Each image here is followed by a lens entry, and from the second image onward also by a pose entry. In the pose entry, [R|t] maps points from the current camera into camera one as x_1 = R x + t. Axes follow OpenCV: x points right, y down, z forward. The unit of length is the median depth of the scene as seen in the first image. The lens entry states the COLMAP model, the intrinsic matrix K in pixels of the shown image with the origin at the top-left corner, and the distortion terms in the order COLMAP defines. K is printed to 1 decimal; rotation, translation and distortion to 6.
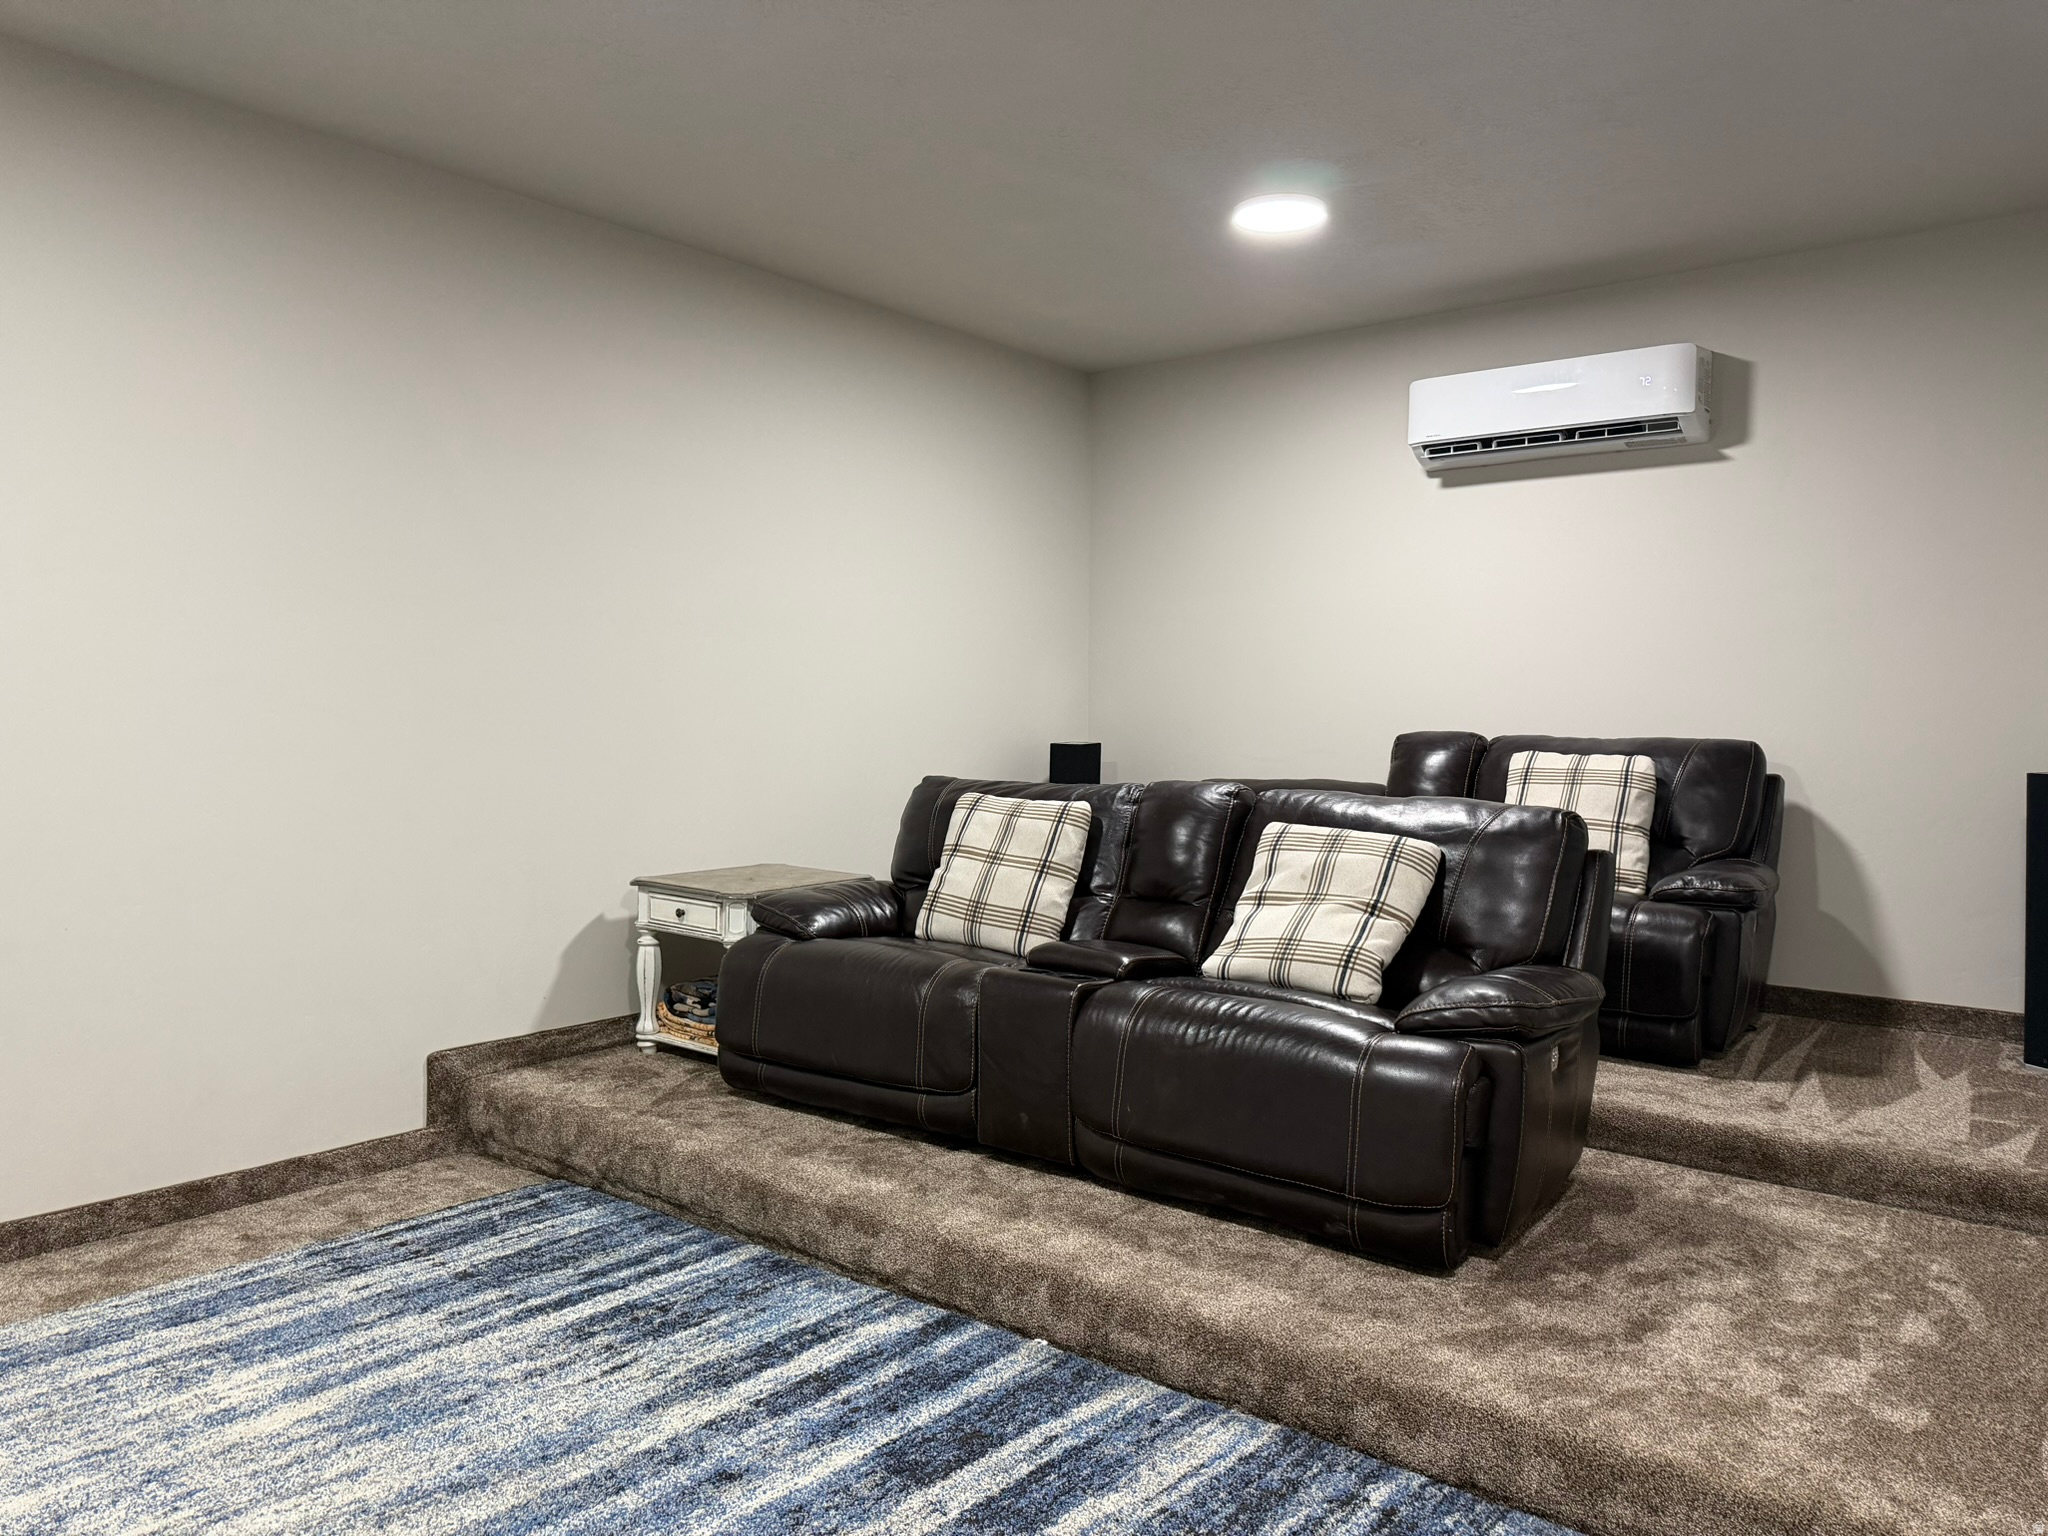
lens RADIAL K [[1433.6, 0, 1012.9], [0, 1433.6, 754.8], [0, 0, 1]] dist [0.056424, -0.063271]
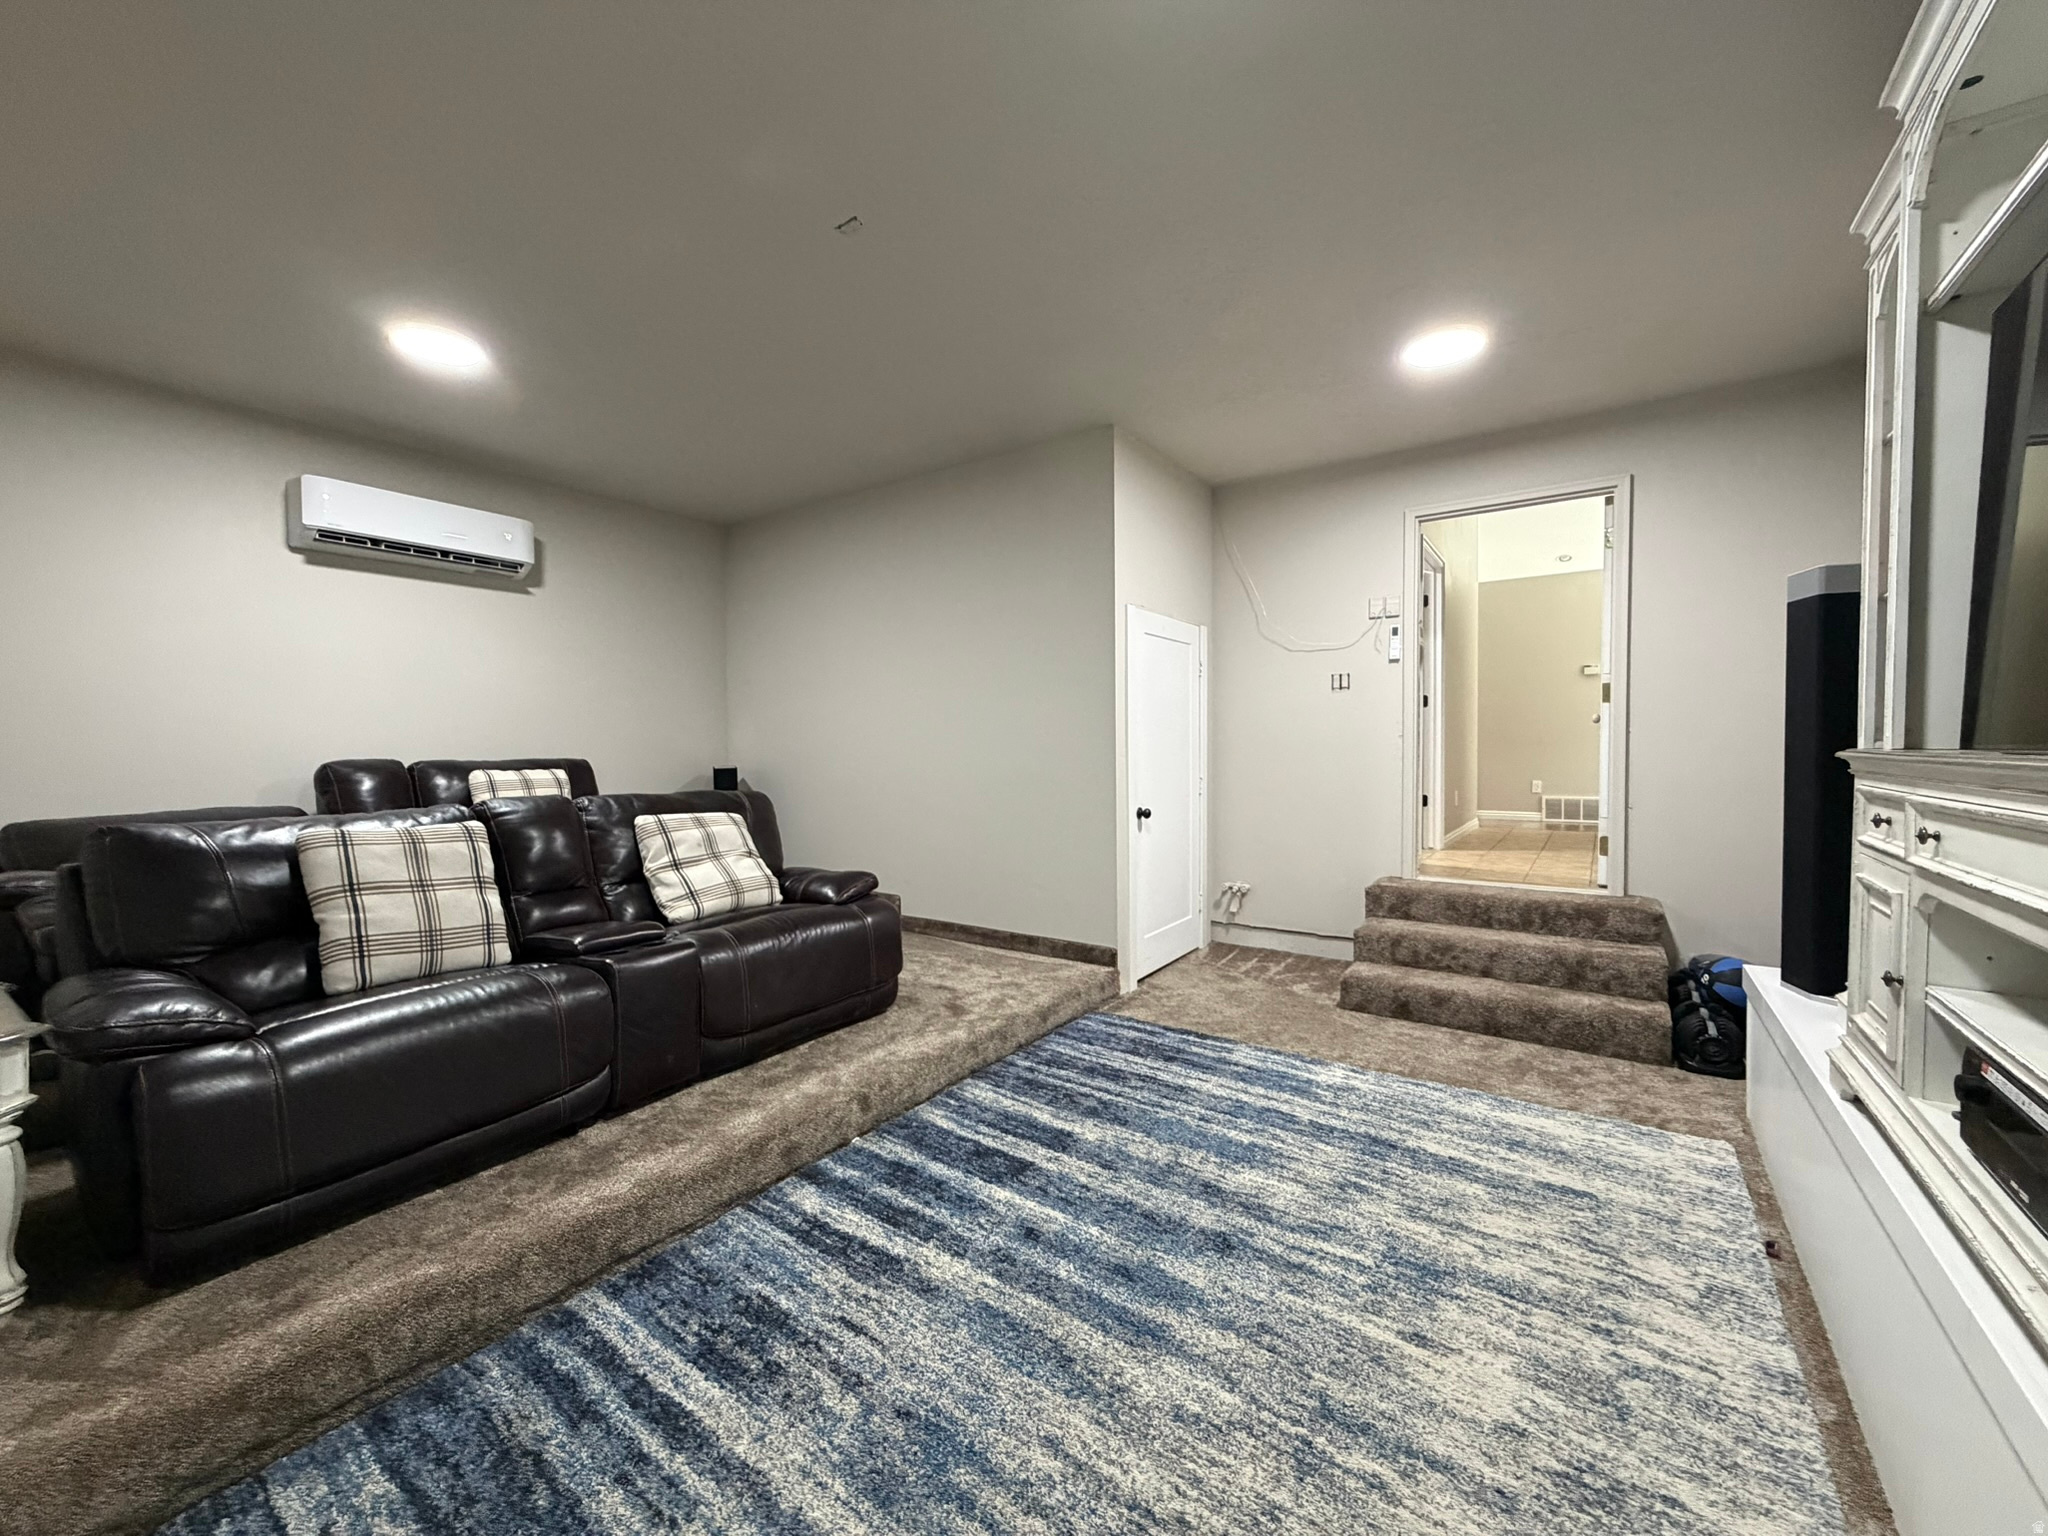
lens RADIAL K [[818.4, 0, 1009.9], [0, 818.4, 785.6], [0, 0, 1]] dist [-0.000947, 0.000277]
pose [[-0.062266, -0.050326, 0.996790, -0.861799], [0.043833, 0.997626, 0.053107, -0.014509], [-0.997097, 0.046999, -0.059912, 0.879617]]
